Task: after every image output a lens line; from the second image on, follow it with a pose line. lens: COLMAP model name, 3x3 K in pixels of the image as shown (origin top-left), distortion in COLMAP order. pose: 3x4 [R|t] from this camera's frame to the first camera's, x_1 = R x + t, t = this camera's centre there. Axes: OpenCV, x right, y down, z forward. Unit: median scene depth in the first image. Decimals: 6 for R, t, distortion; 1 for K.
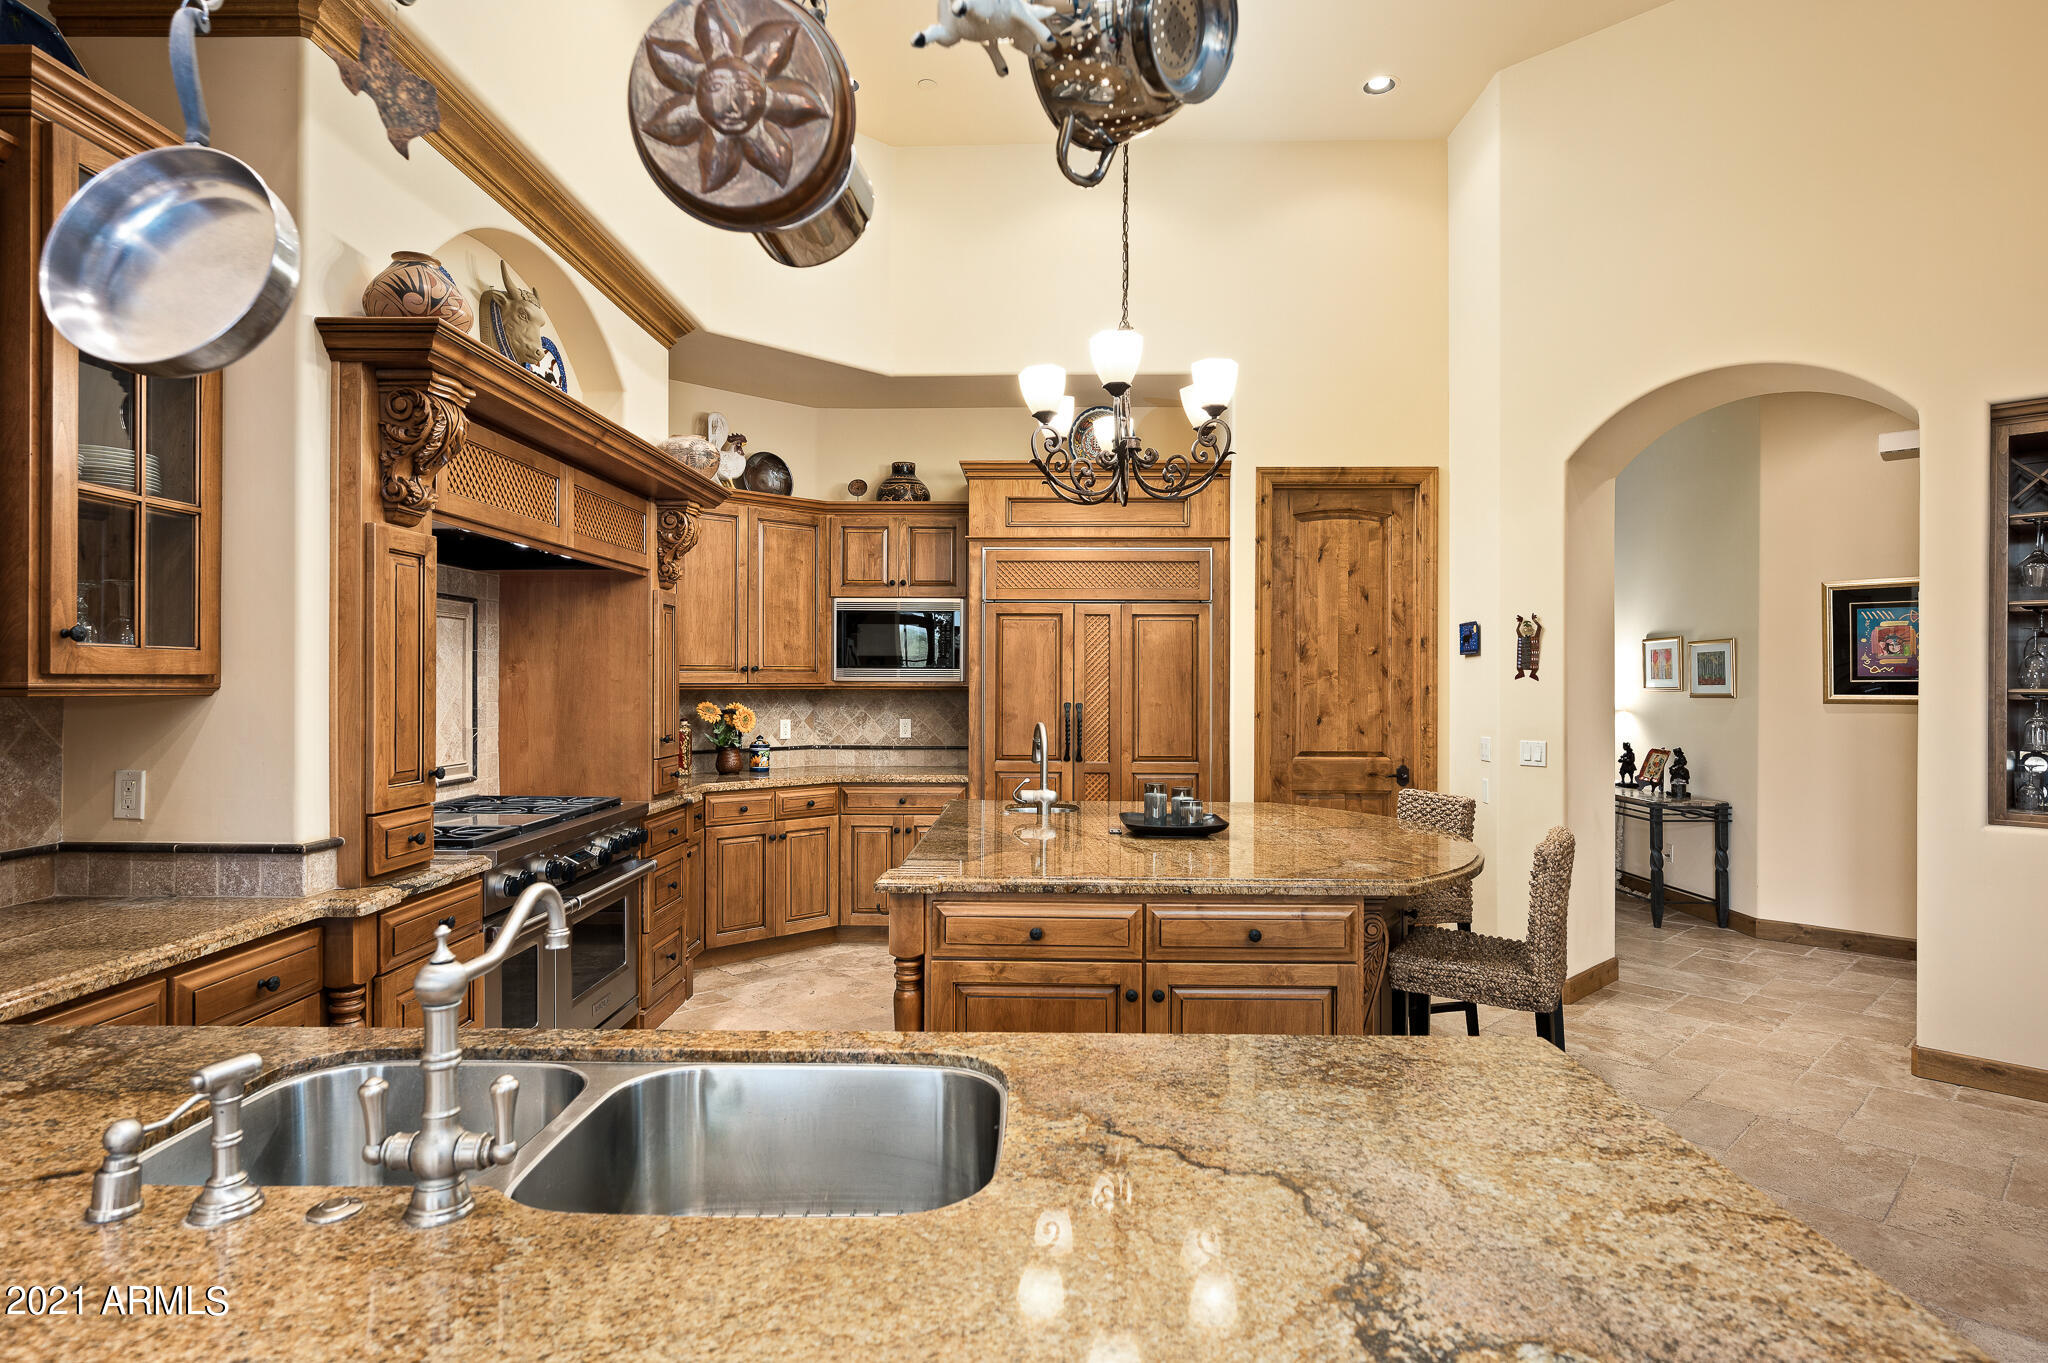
lens RADIAL K [[1114.2, 0, 1024.6], [0, 1114.2, 679.2], [0, 0, 1]] dist [0.003196, 0.000451]
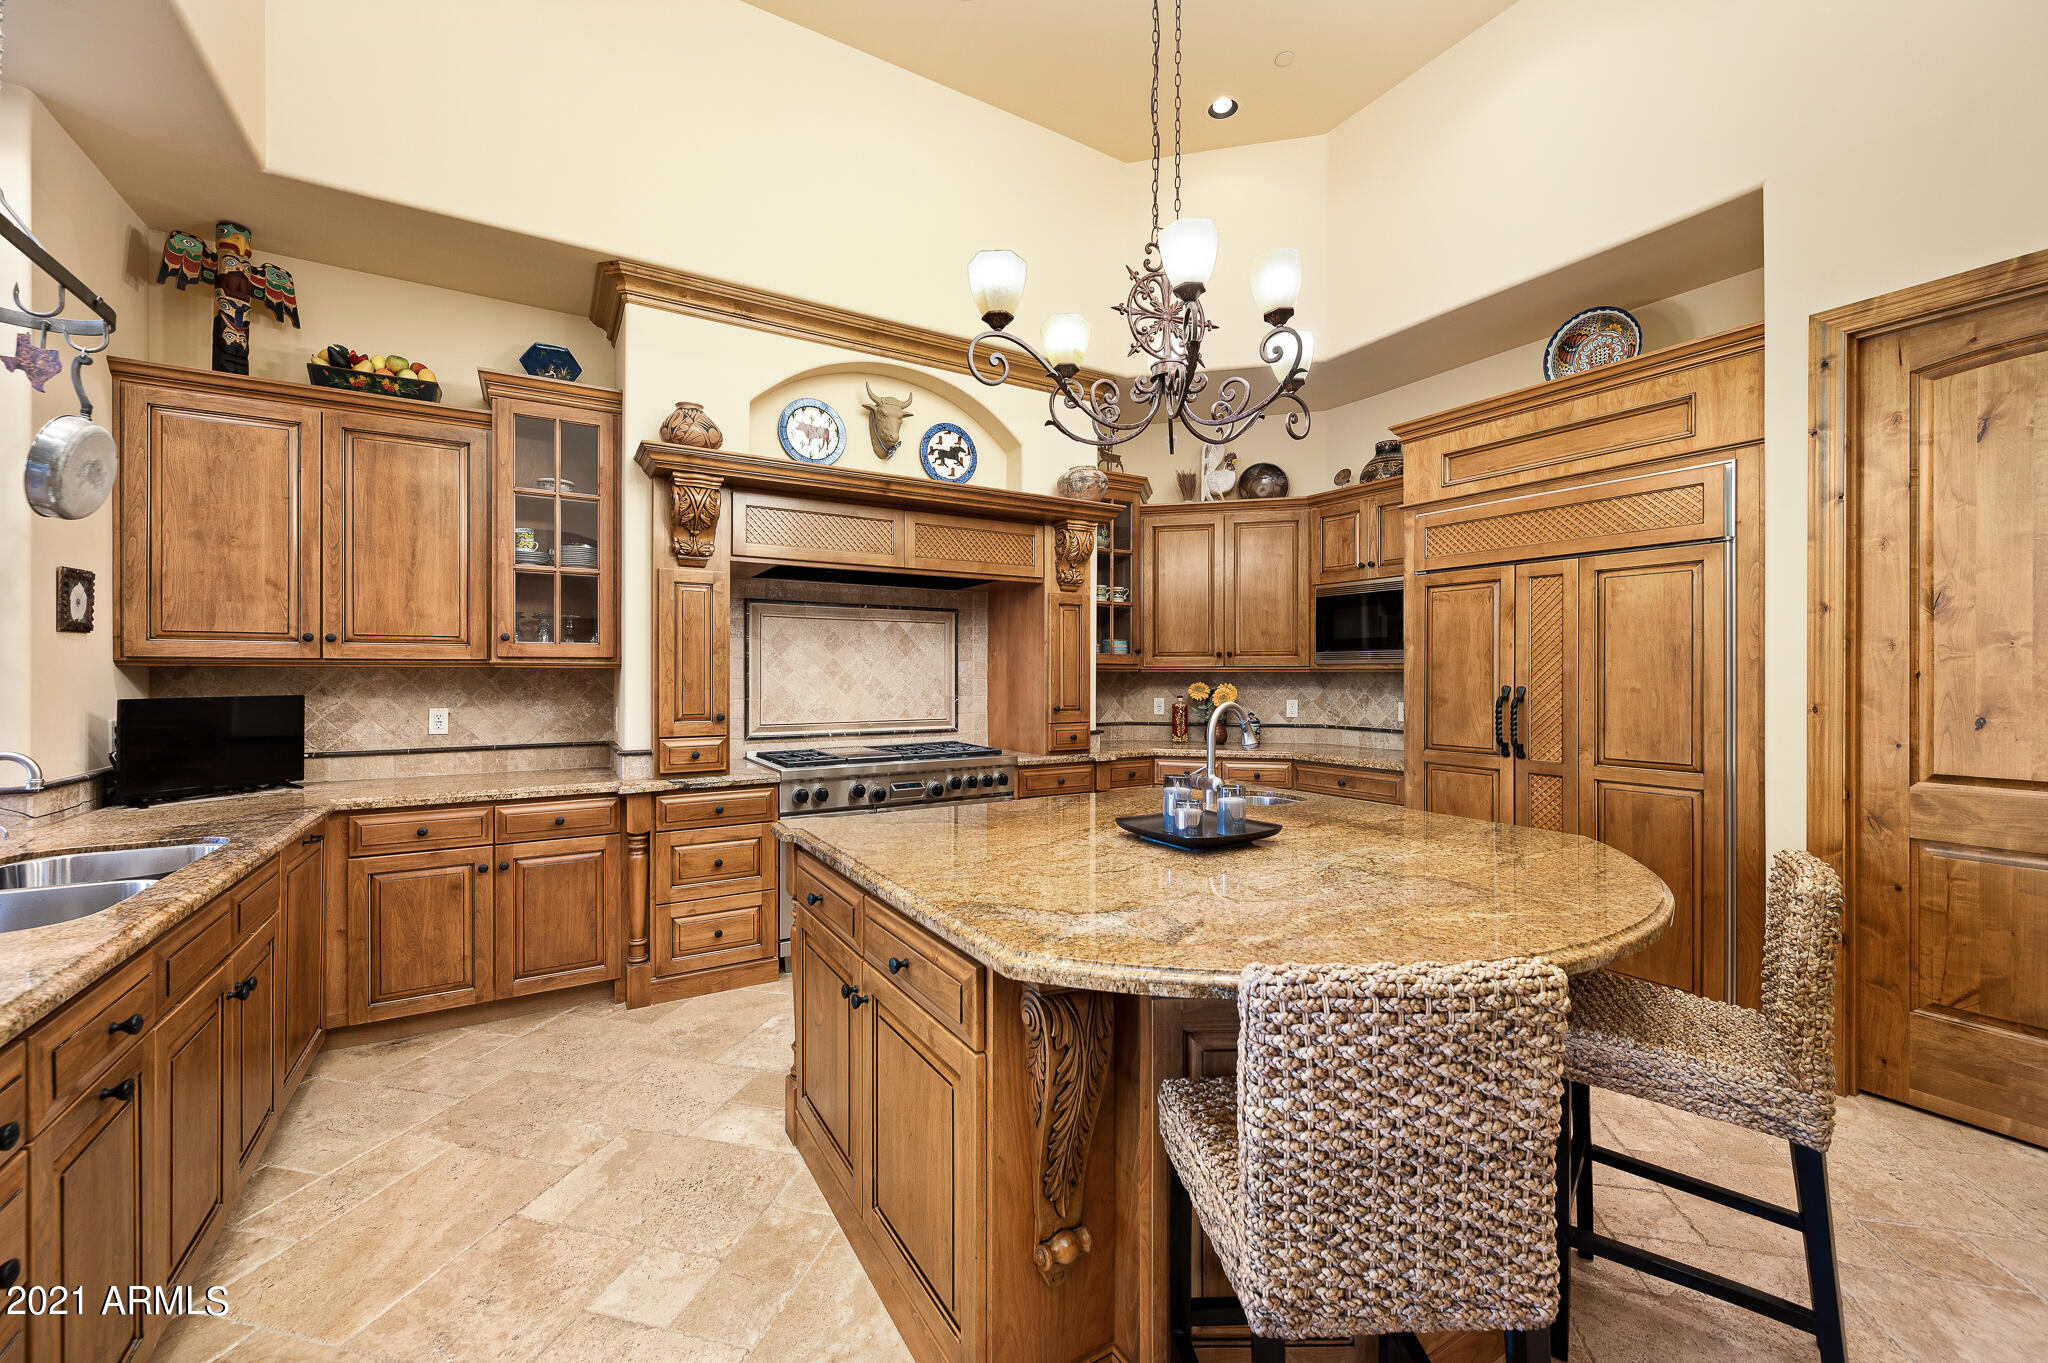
lens RADIAL K [[818.7, 0, 1020.8], [0, 818.7, 672.4], [0, 0, 1]] dist [0.003235, -0.000031]
pose [[0.531634, -0.004210, -0.846964, 0.359152], [0.002514, 0.999991, -0.003393, 0.012130], [0.846970, -0.000326, 0.531640, 0.368477]]
